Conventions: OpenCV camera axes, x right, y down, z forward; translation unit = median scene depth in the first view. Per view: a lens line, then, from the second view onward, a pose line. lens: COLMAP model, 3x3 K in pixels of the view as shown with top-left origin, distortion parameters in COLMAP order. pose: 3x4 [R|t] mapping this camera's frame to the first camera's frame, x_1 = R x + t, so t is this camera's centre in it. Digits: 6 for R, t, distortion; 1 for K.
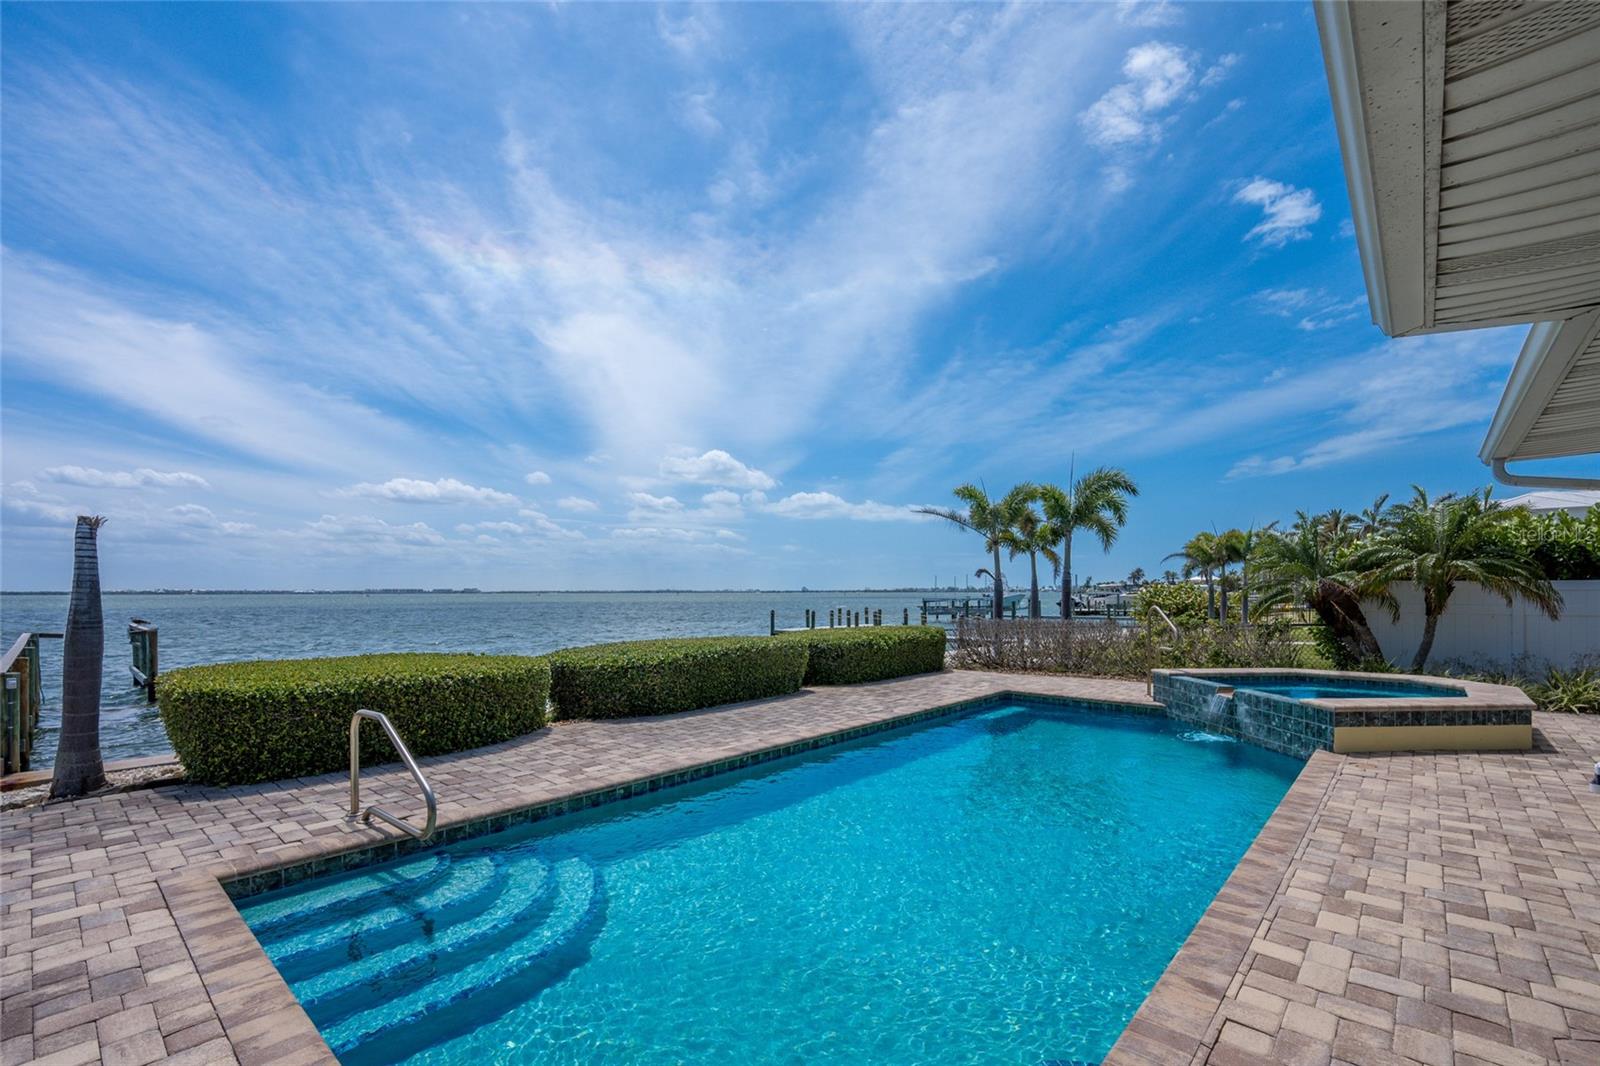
lens RADIAL K [[702.2, 0, 787.6], [0, 702.2, 580.1], [0, 0, 1]] dist [-0.002806, -0.000313]
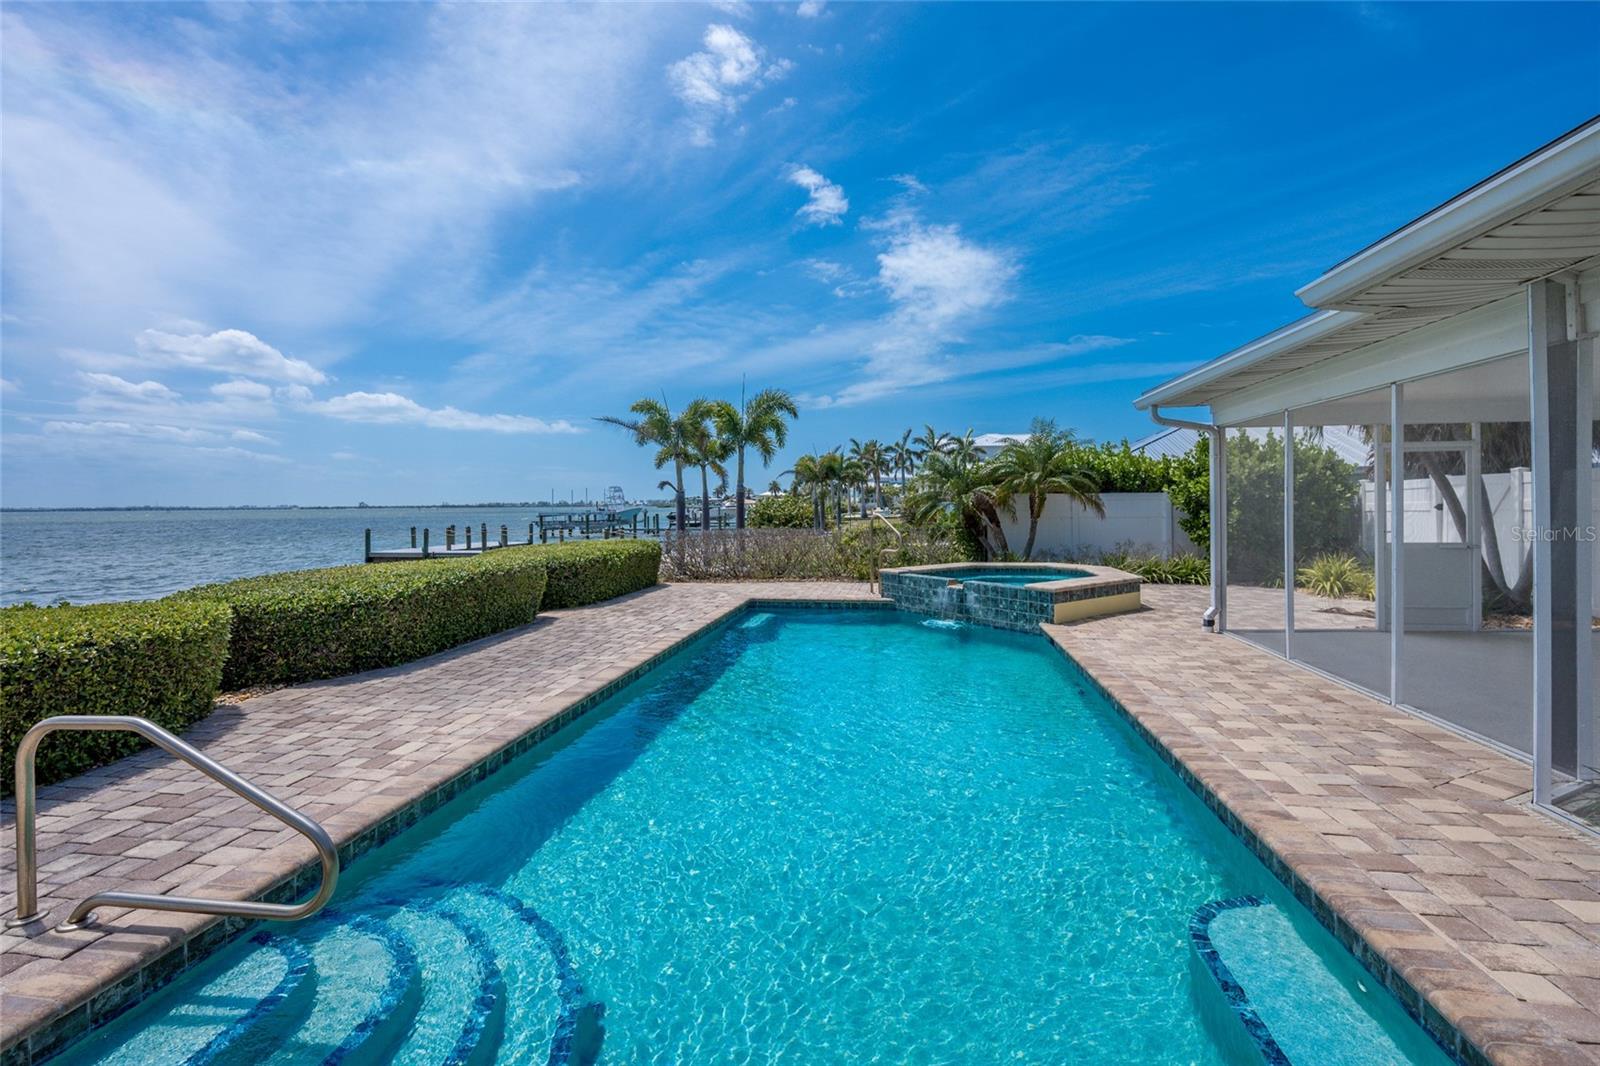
lens RADIAL K [[695.1, 0, 799.2], [0, 695.1, 493.4], [0, 0, 1]] dist [-0.011066, 0.000688]
pose [[0.832953, 0.004801, 0.553323, -0.207942], [-0.003730, 0.999988, -0.003062, 0.006990], [-0.553331, 0.000487, 0.832961, 0.124351]]
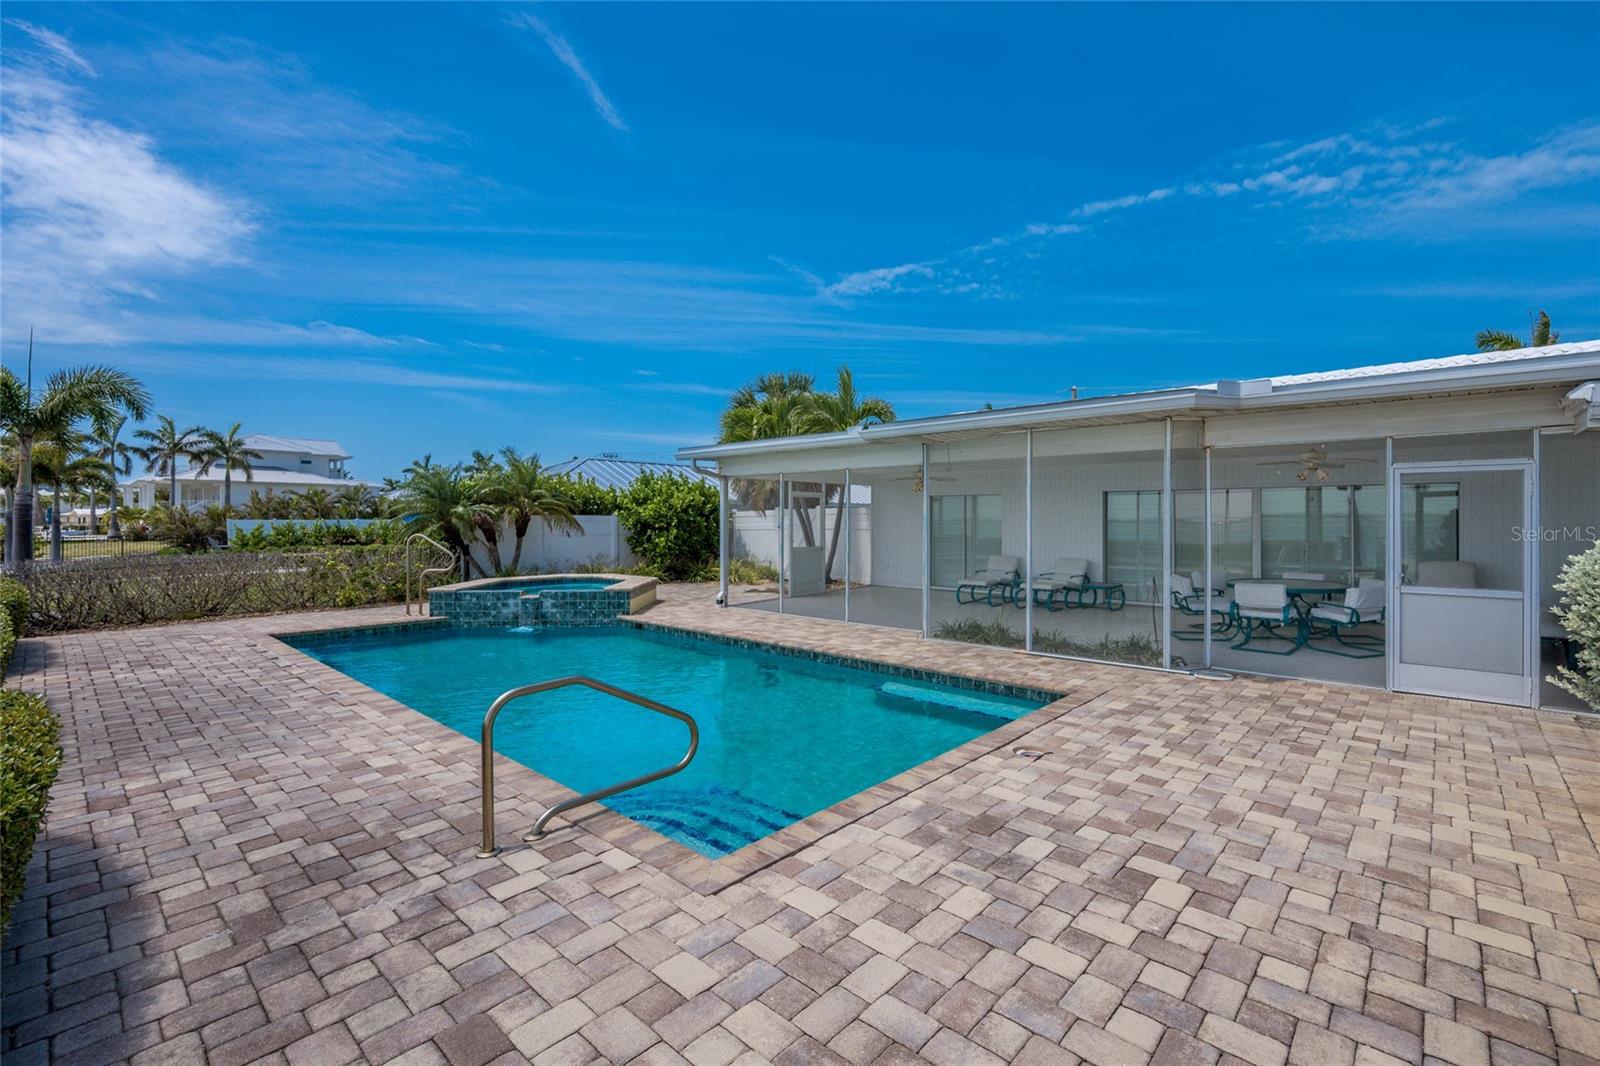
lens RADIAL K [[722.0, 0, 853.0], [0, 722.0, 515.3], [0, 0, 1]] dist [-0.001451, 0.000047]
pose [[-0.045801, 0.009788, 0.998903, -0.663808], [-0.017687, 0.999787, -0.010608, 0.006300], [-0.998794, -0.018153, -0.045618, 0.345620]]
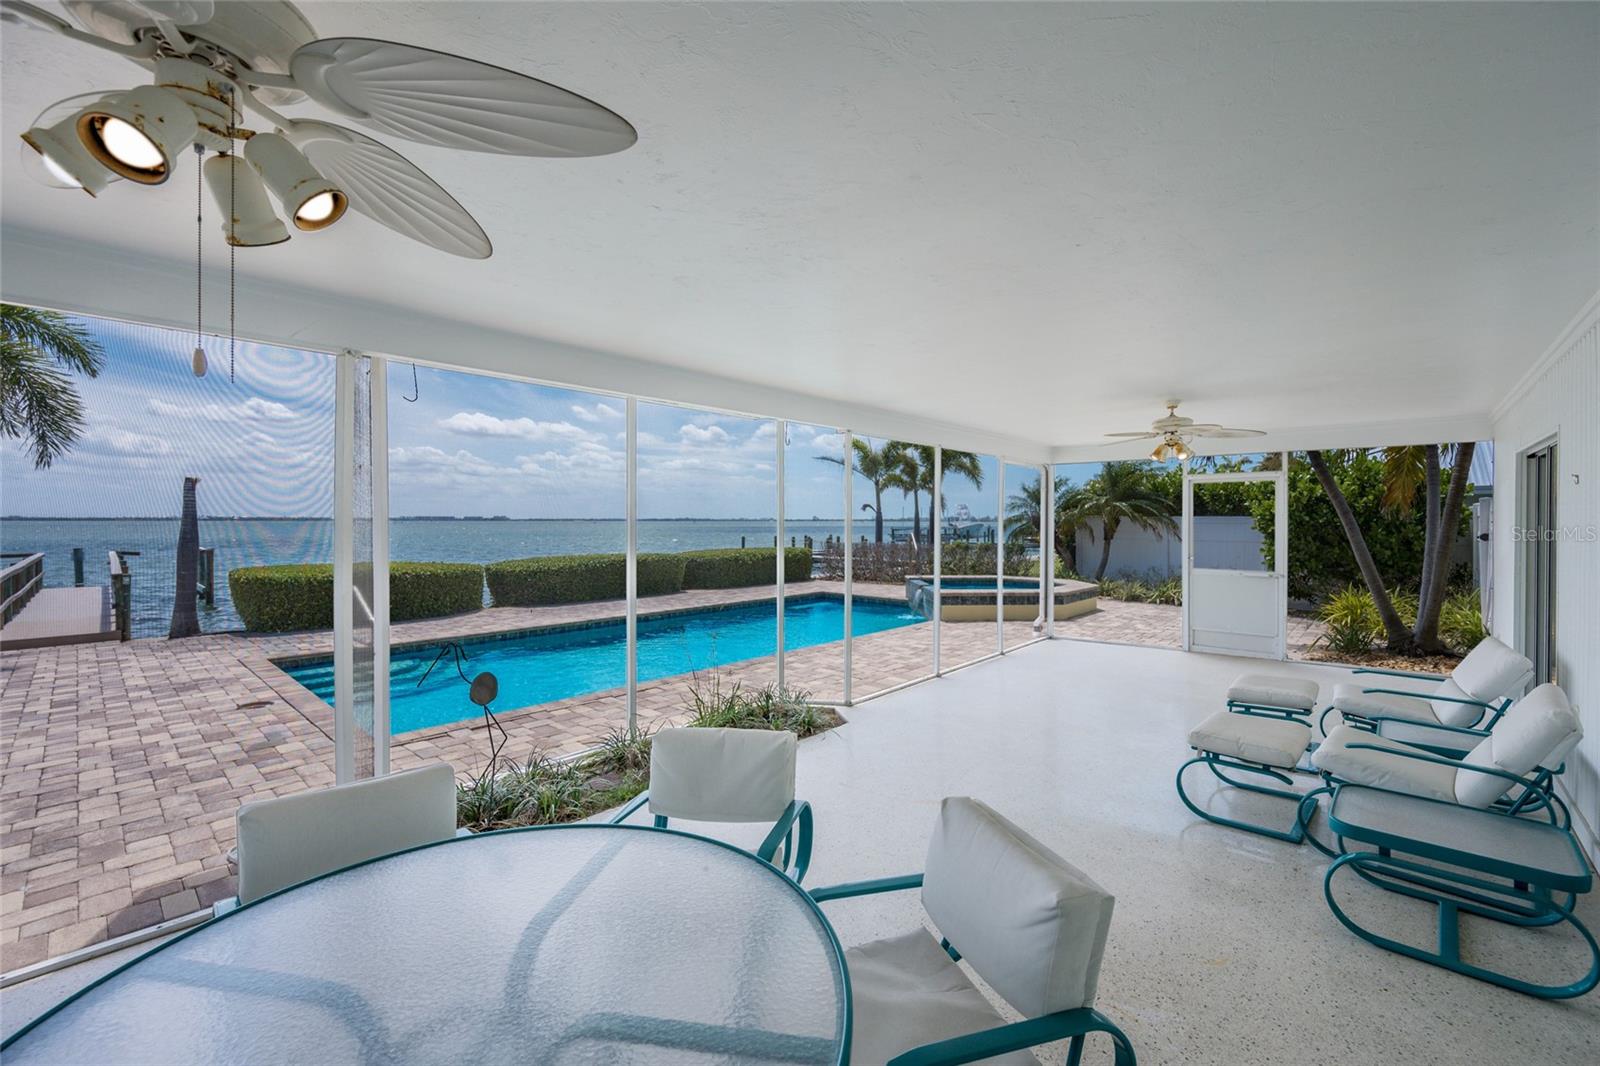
lens RADIAL K [[654.3, 0, 803.7], [0, 654.3, 523.2], [0, 0, 1]] dist [0.000825, -0.008023]
pose [[0.999990, 0.004340, -0.000445, 0.301848], [-0.004330, 0.999773, 0.020840, -0.009841], [0.000535, -0.020838, 0.999783, -0.355897]]
